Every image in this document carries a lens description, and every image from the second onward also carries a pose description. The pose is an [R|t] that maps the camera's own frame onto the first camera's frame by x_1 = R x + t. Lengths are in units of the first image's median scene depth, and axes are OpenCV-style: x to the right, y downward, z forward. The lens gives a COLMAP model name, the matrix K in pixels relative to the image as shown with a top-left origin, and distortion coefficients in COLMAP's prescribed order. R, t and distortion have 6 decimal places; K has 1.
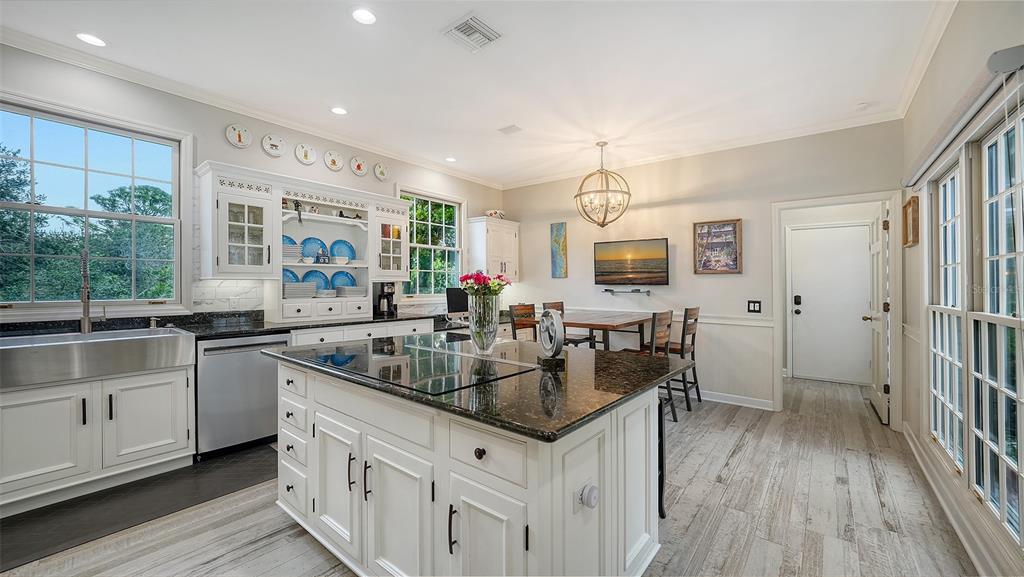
lens RADIAL K [[392.6, 0, 527.1], [0, 392.6, 288.1], [0, 0, 1]] dist [-0.001699, -0.000091]
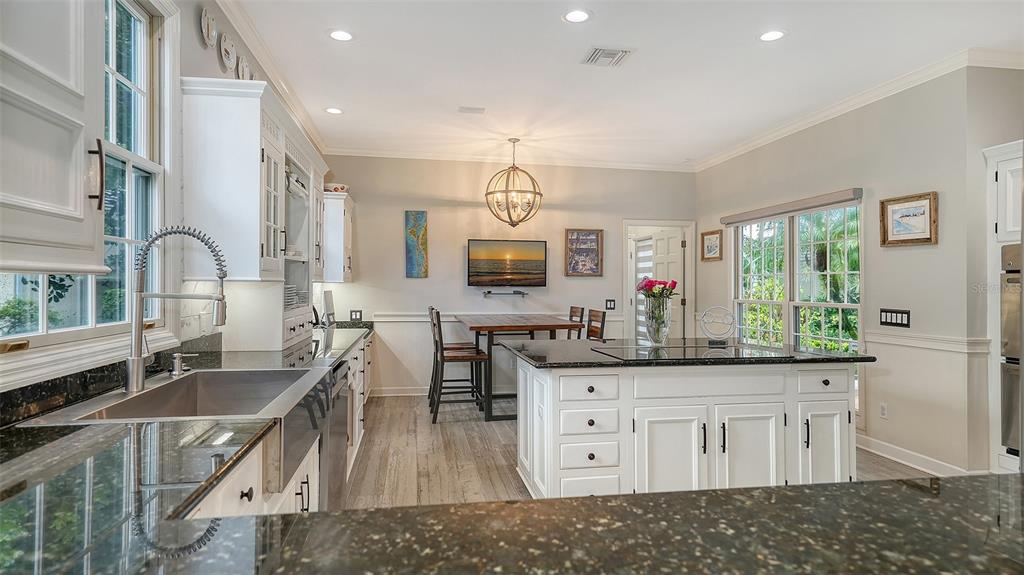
lens RADIAL K [[556.2, 0, 517.6], [0, 556.2, 297.7], [0, 0, 1]] dist [0.021495, 0.000159]
pose [[0.665460, -0.018448, 0.746206, -0.838148], [0.004748, 0.999779, 0.020482, -0.009092], [-0.746418, -0.010087, 0.665400, 0.081932]]
